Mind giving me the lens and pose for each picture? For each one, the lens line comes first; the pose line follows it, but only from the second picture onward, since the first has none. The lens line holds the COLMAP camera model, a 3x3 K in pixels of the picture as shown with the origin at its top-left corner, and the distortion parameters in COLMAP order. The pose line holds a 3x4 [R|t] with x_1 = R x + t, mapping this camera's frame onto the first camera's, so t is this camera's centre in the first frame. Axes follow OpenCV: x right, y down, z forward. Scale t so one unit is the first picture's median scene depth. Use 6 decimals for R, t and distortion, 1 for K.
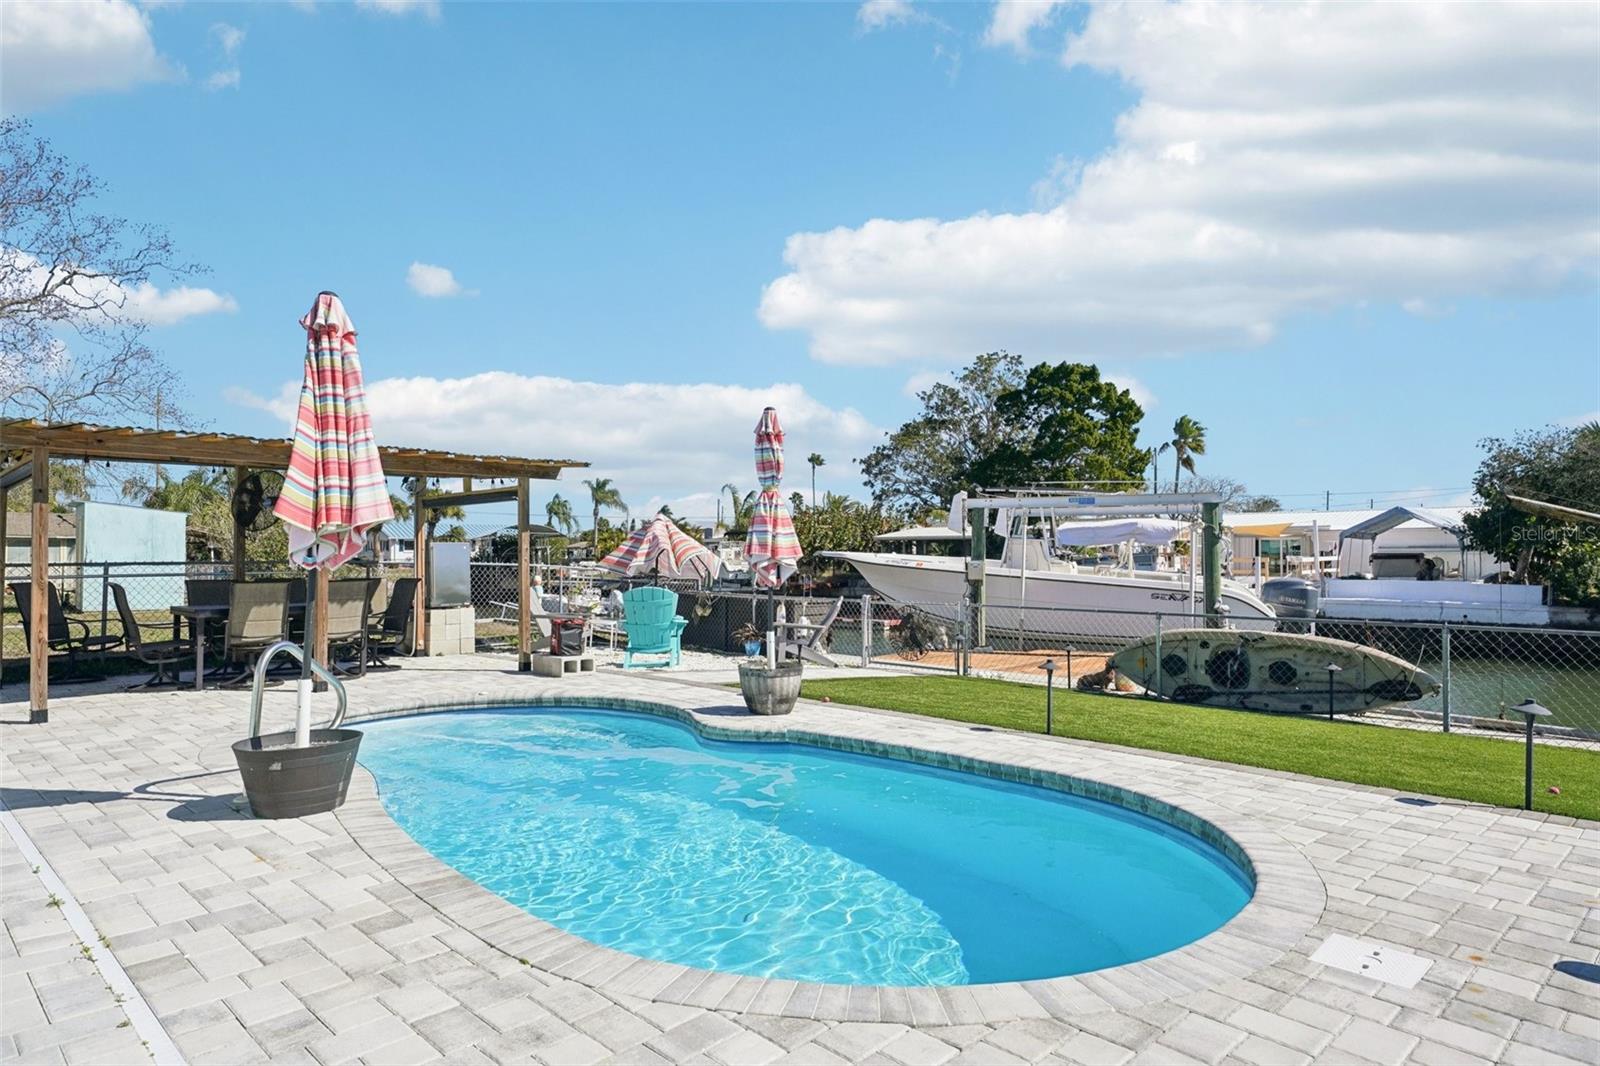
lens RADIAL K [[969.4, 0, 790.2], [0, 969.4, 539.5], [0, 0, 1]] dist [0.021861, -0.001237]
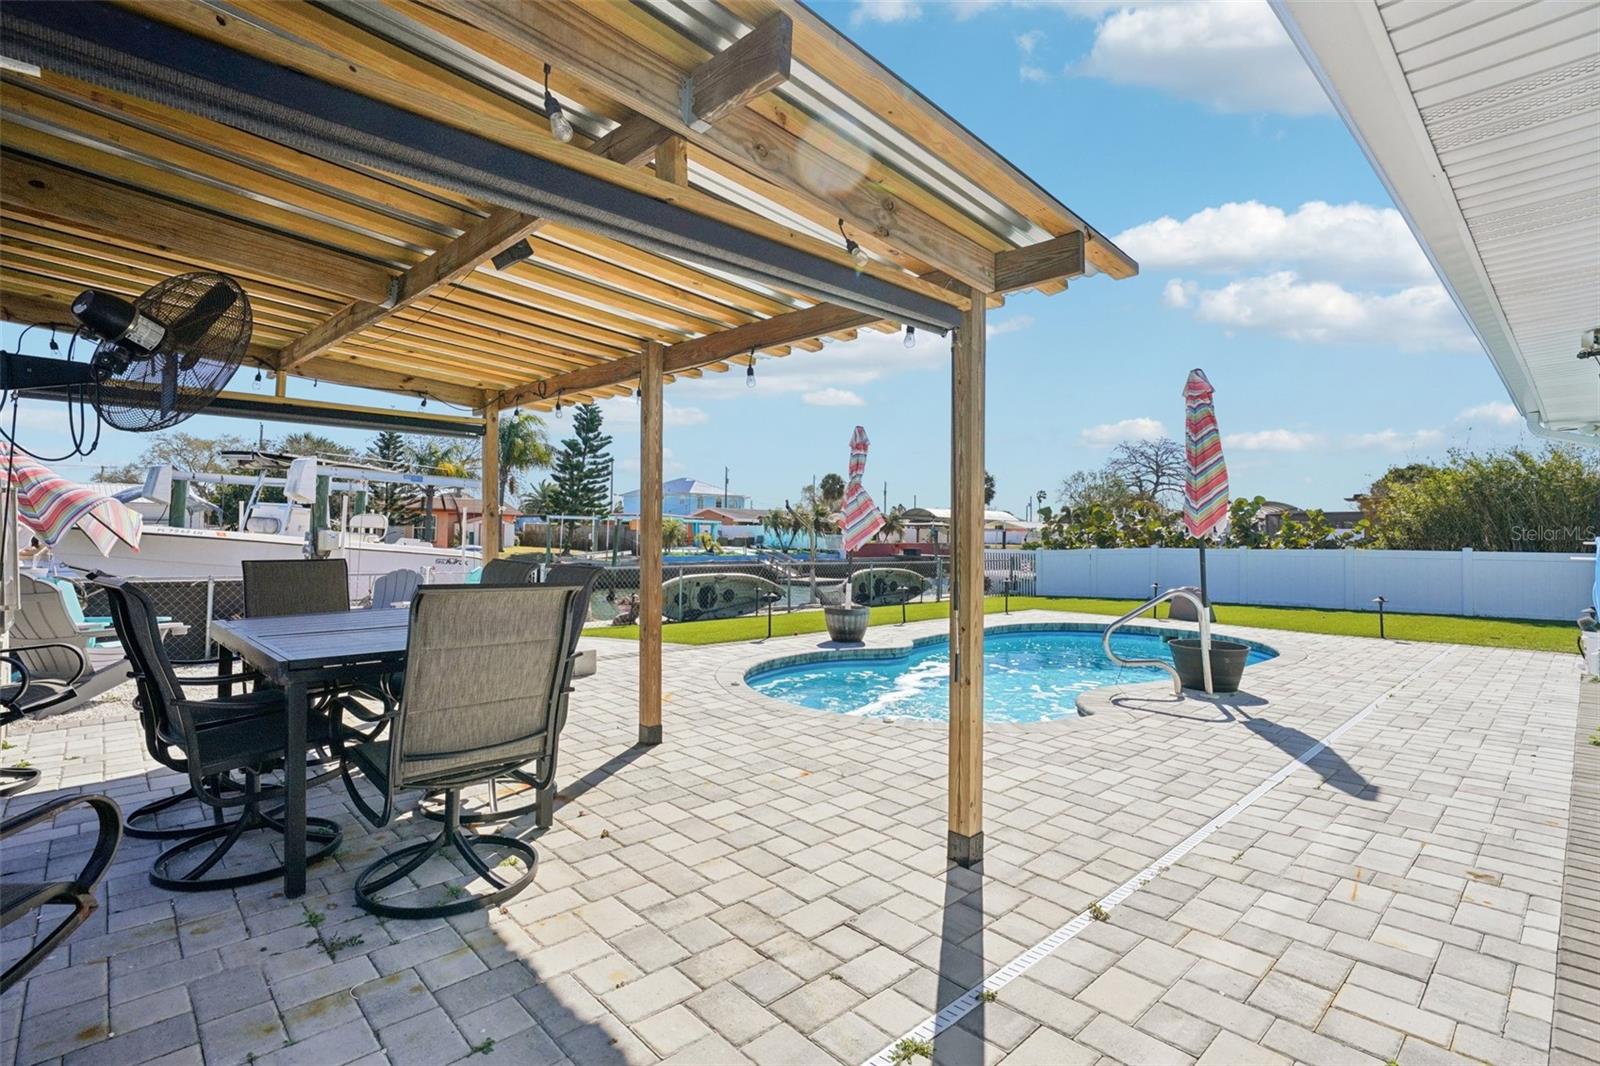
lens RADIAL K [[753.6, 0, 793.4], [0, 753.6, 512.6], [0, 0, 1]] dist [-0.004669, -0.000944]
pose [[0.021174, 0.032199, 0.999257, -0.605215], [-0.028010, 0.999108, -0.031601, 0.015319], [-0.999383, -0.027320, 0.022057, 0.569587]]
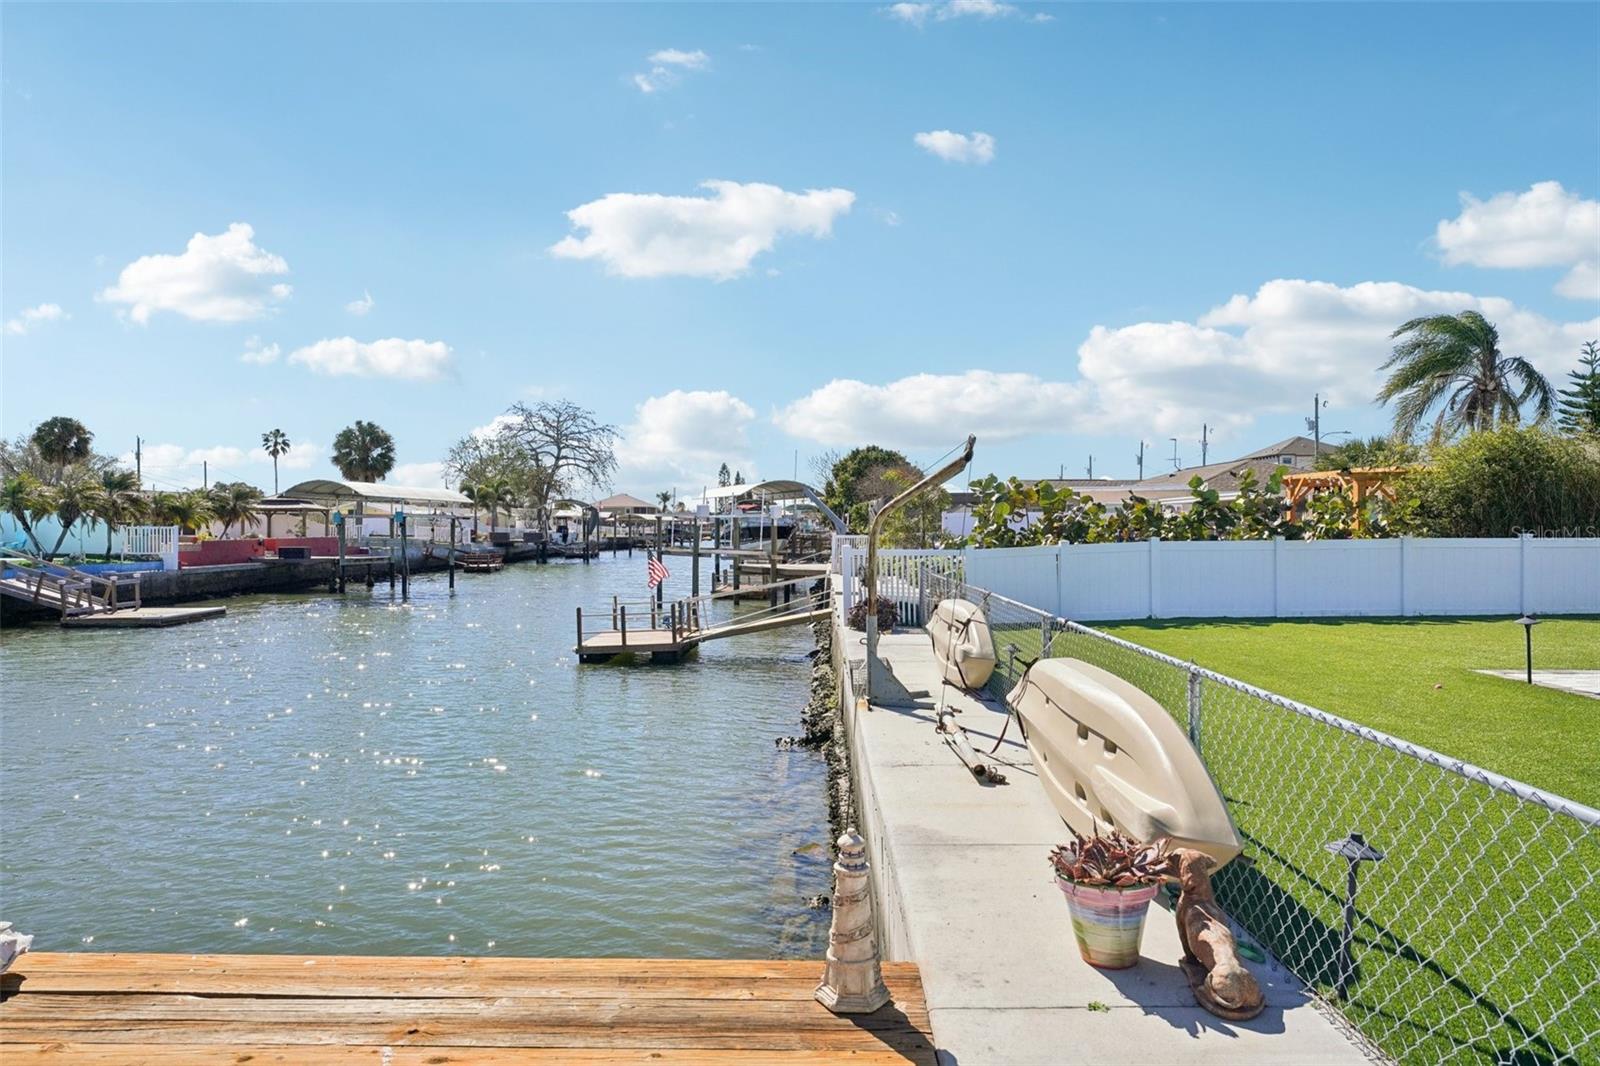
lens RADIAL K [[969.4, 0, 792.7], [0, 969.4, 527.2], [0, 0, 1]] dist [0.021861, -0.001237]
pose [[-0.674773, 0.002186, 0.738022, 0.112994], [-0.010115, 0.999874, -0.012210, 0.019502], [-0.737956, -0.015704, -0.674666, 1.003074]]
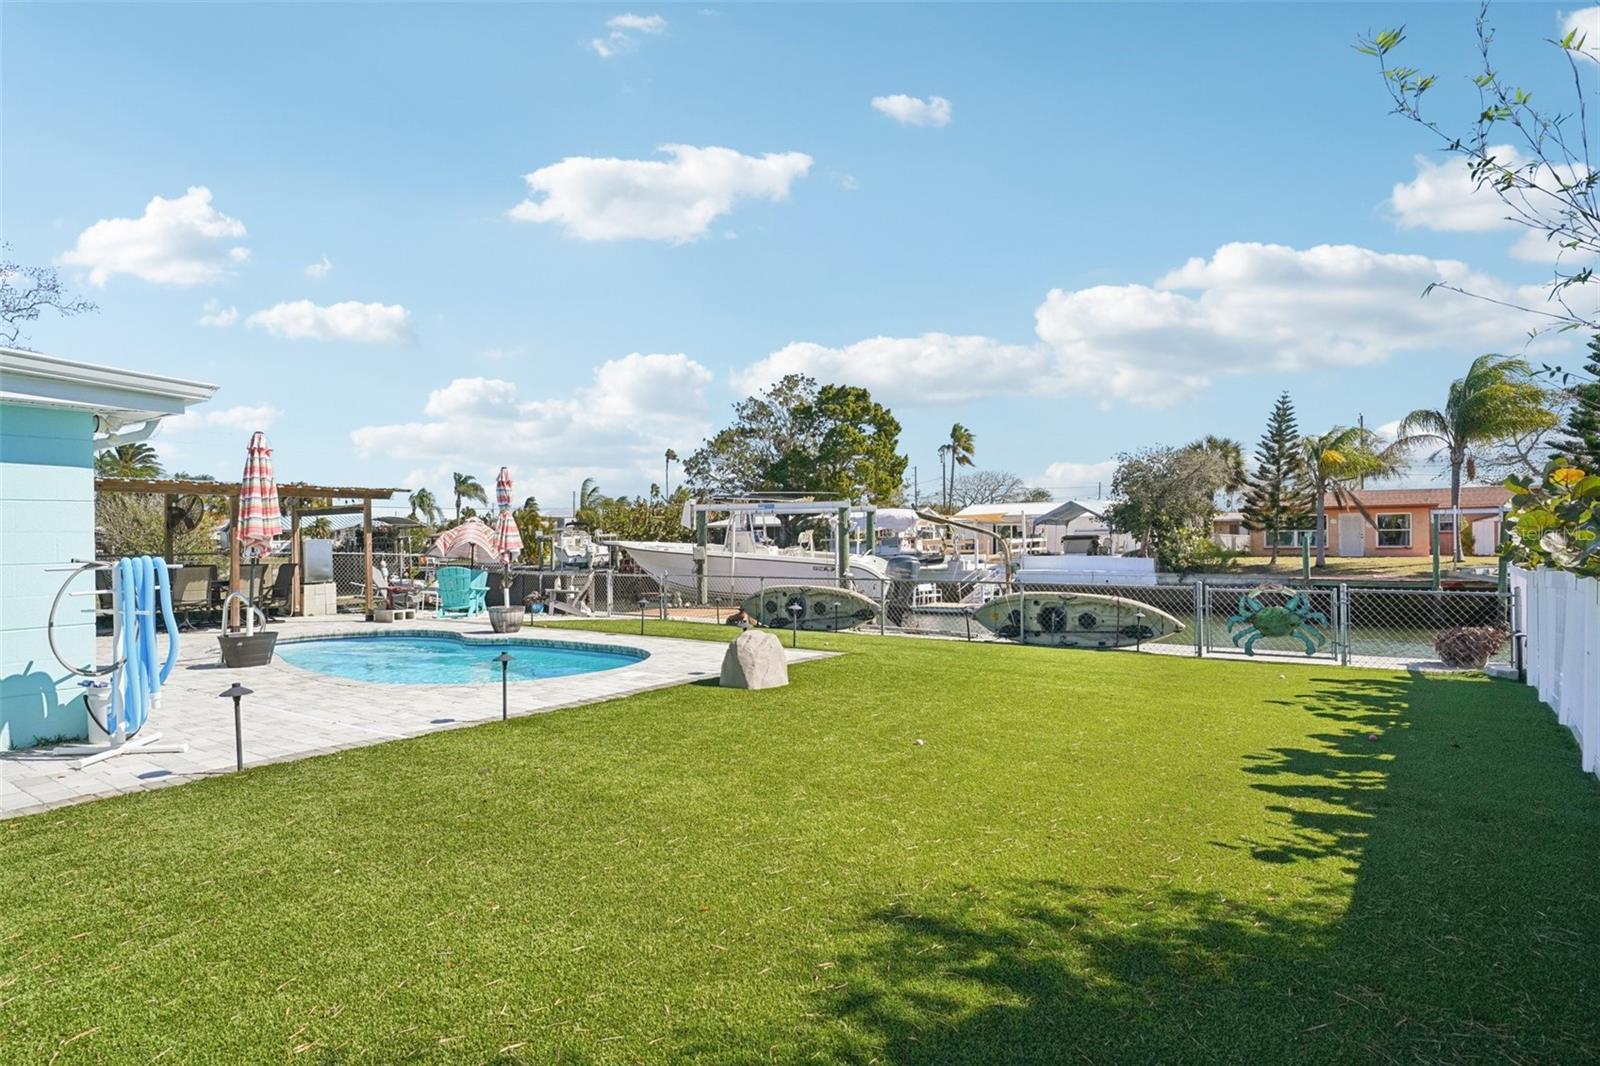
lens RADIAL K [[877.0, 0, 802.7], [0, 877.0, 537.7], [0, 0, 1]] dist [-0.001024, 0.002250]
pose [[0.985362, -0.010167, 0.170170, 0.133746], [0.007791, 0.999863, 0.014622, -0.011652], [-0.170295, -0.013082, 0.985306, -0.391322]]
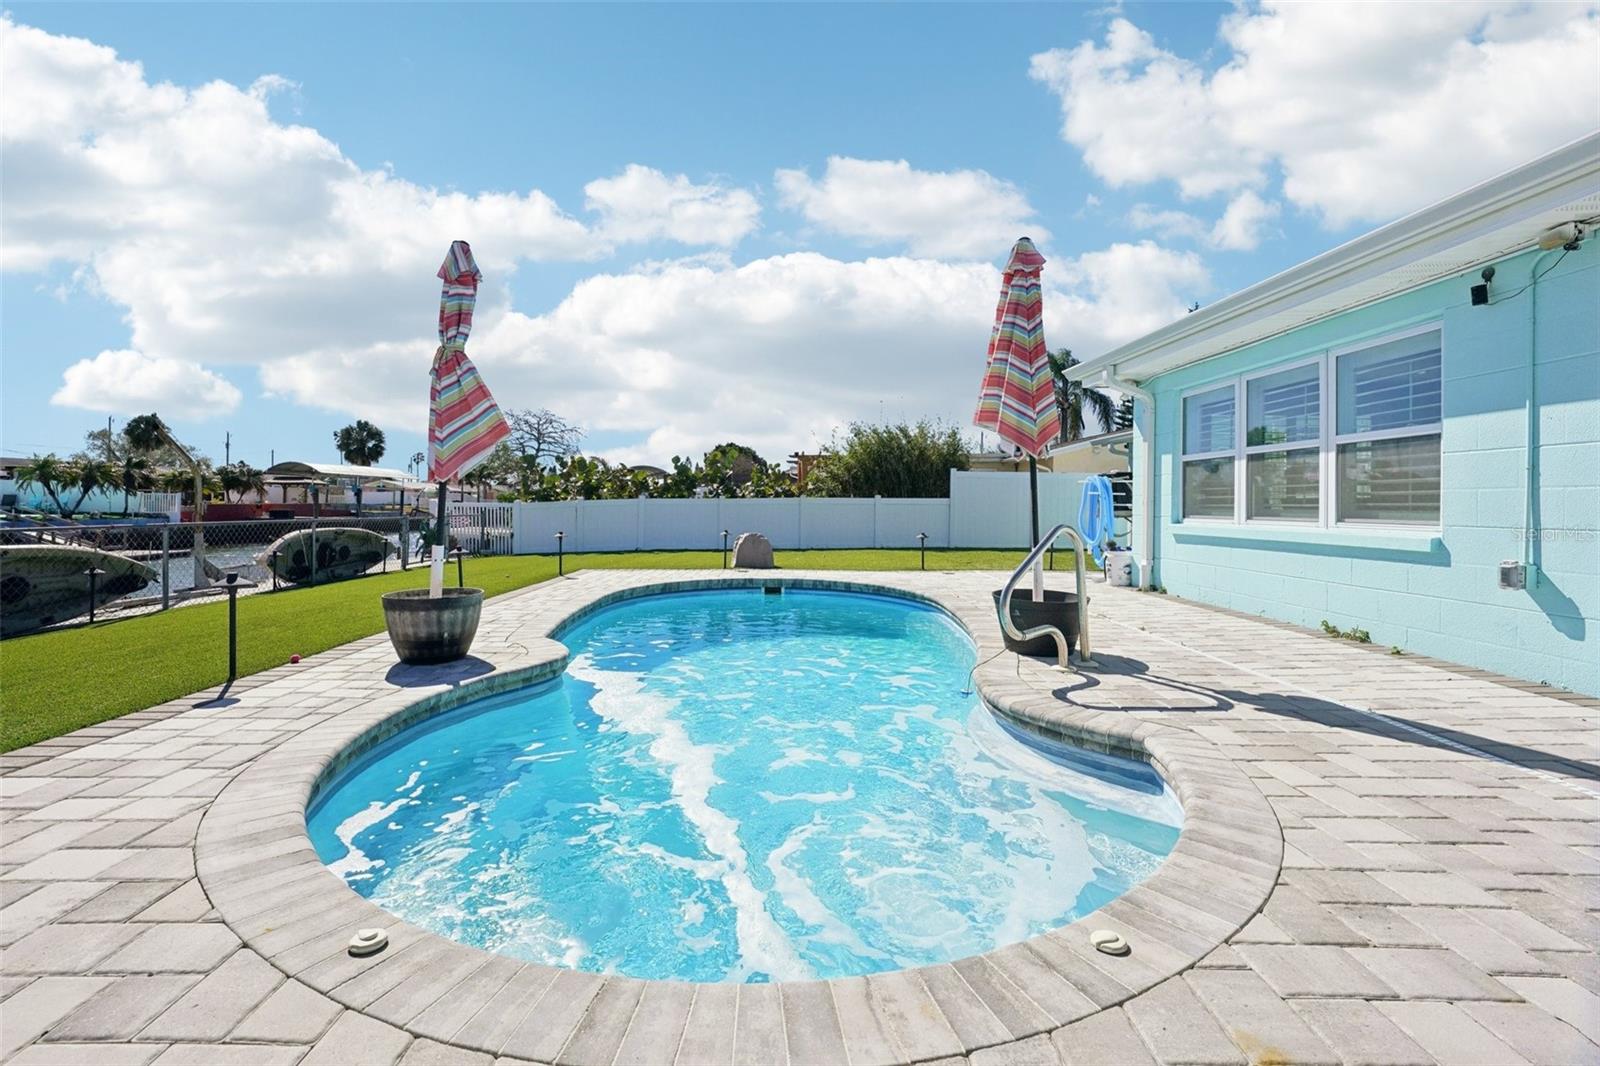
lens RADIAL K [[682.2, 0, 785.7], [0, 682.2, 503.3], [0, 0, 1]] dist [-0.004899, 0.000975]
pose [[-0.714967, -0.003528, 0.699150, -0.304733], [-0.016179, 0.999803, -0.011500, 0.034458], [-0.698971, -0.019534, -0.714883, 0.635167]]
